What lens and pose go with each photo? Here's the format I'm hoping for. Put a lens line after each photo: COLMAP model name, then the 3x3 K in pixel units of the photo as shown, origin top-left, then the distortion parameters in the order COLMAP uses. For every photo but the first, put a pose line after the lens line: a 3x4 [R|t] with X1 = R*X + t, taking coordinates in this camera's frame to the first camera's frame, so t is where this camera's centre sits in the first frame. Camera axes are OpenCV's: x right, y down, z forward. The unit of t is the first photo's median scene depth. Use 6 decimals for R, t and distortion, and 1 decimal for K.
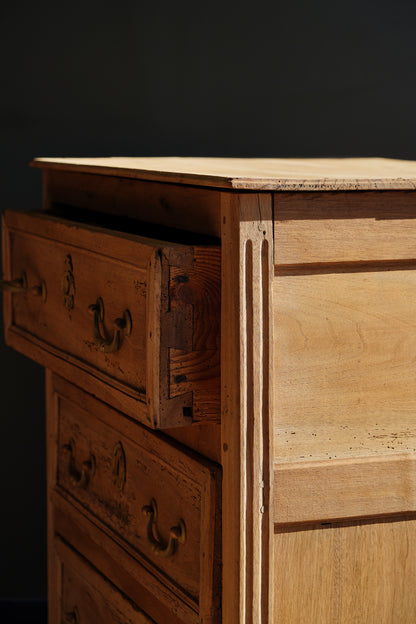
lens RADIAL K [[1647.0, 0, 208.4], [0, 1647.0, 313.1], [0, 0, 1]] dist [-0.161840, -0.498822]
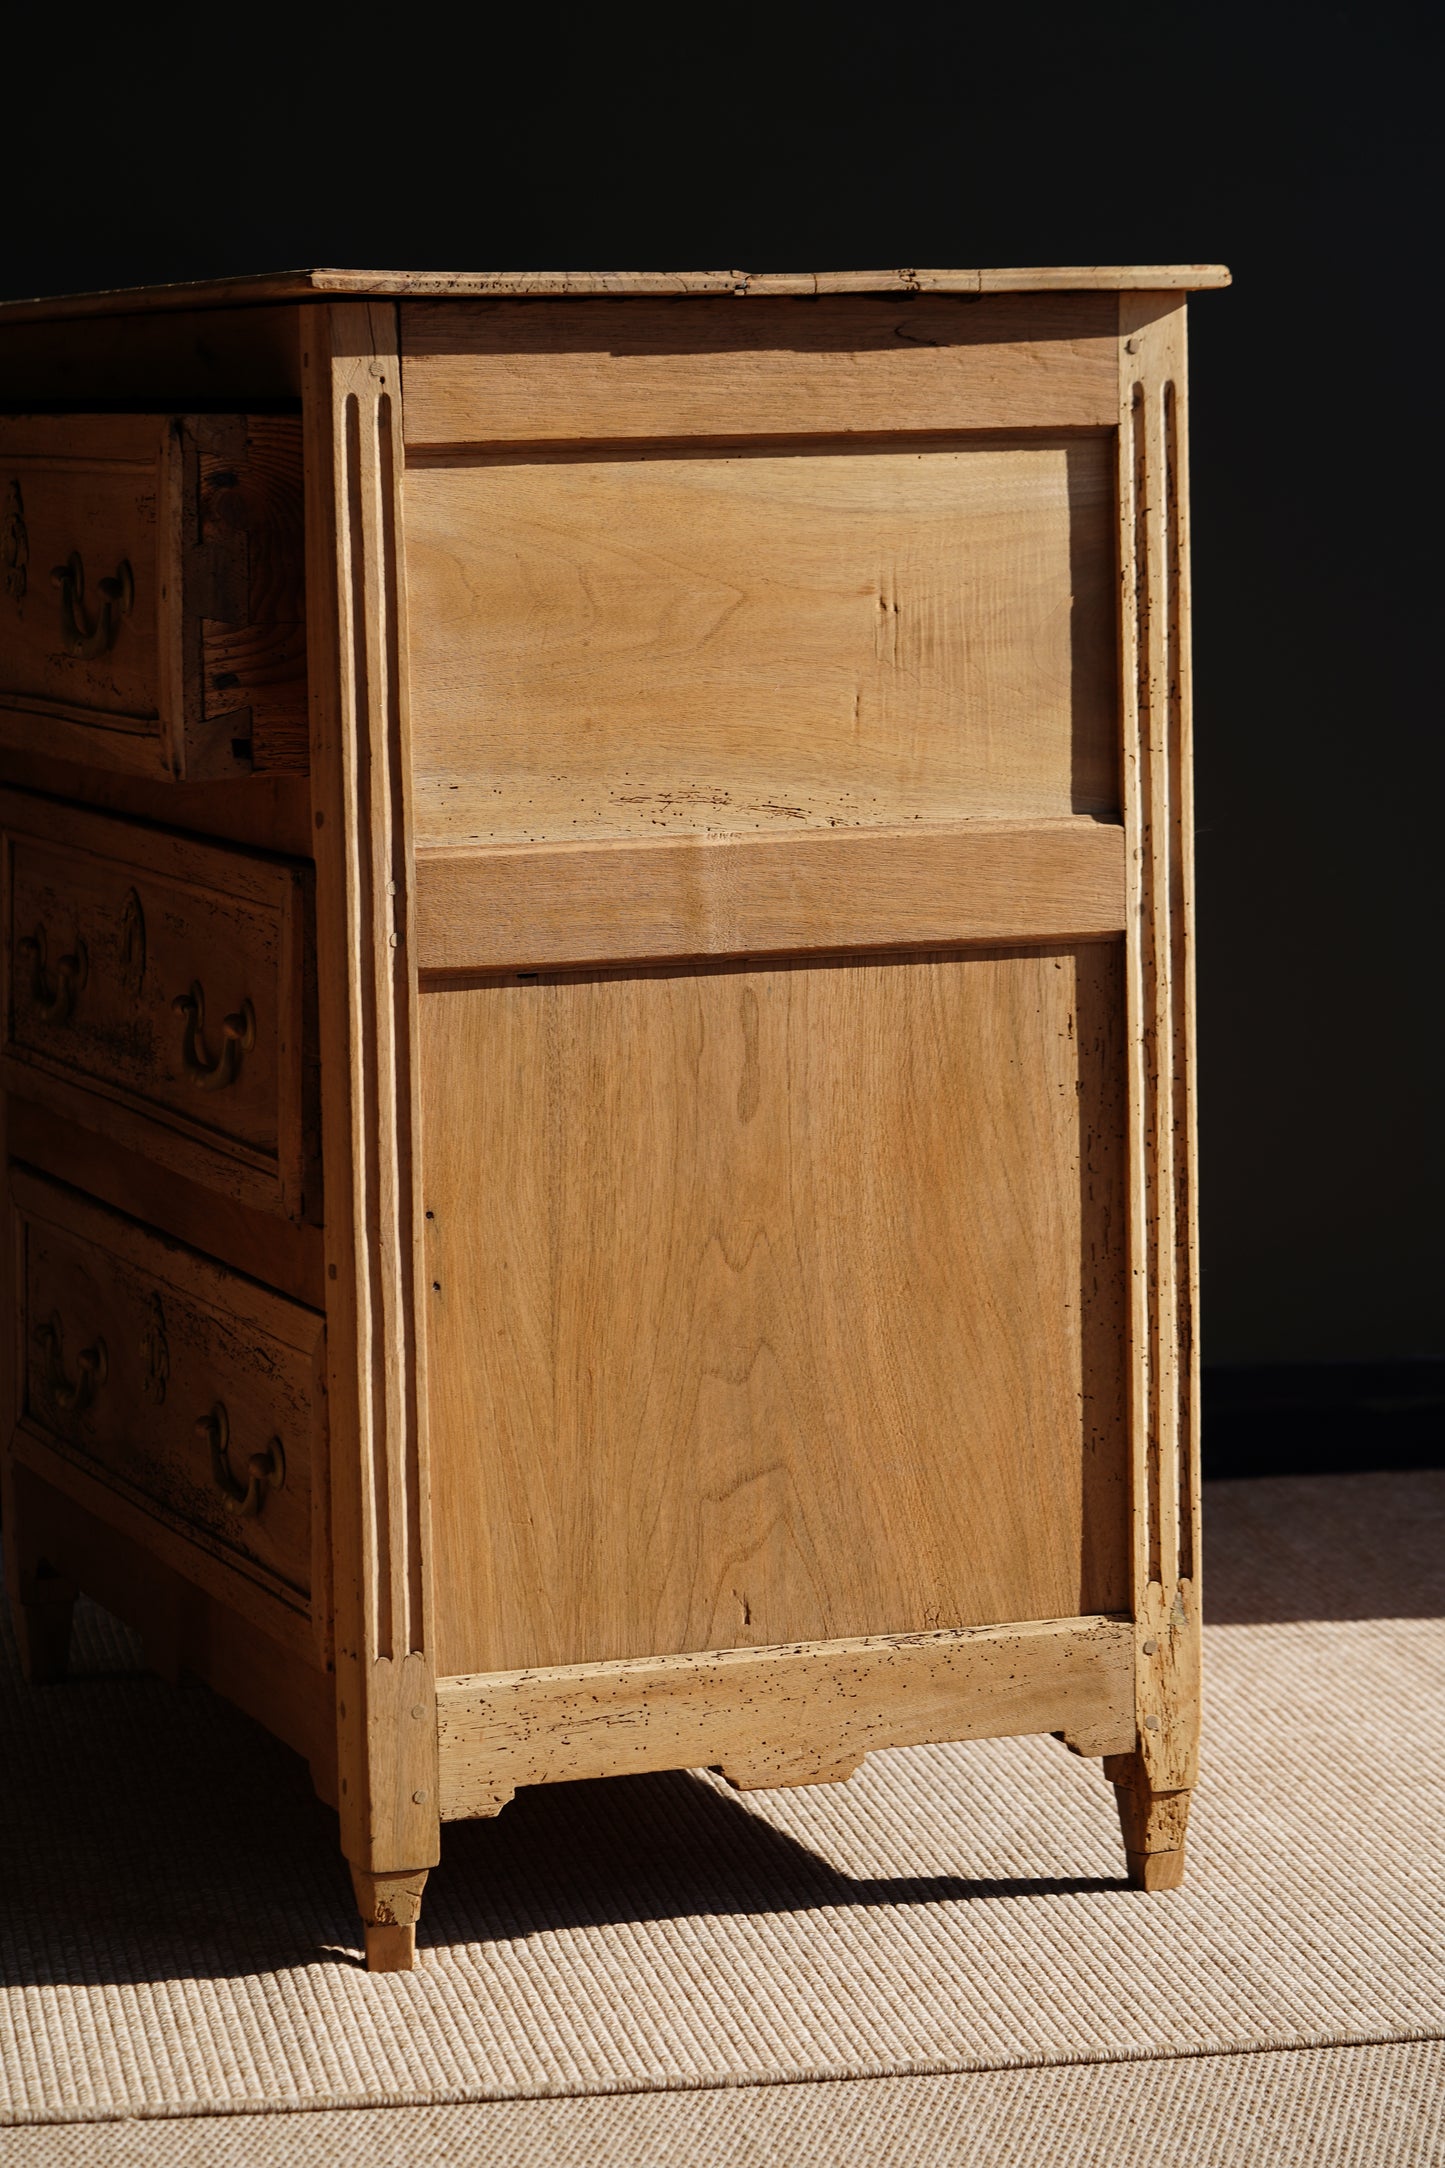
lens RADIAL K [[5512.6, 0, 723.9], [0, 5512.6, 1161.1], [0, 0, 1]] dist [-0.150058, -0.263866]
pose [[0.999738, -0.016227, 0.016114, 0.104307], [0.015980, 0.999754, 0.015364, 0.161380], [-0.016359, -0.015102, 0.999752, -0.668614]]
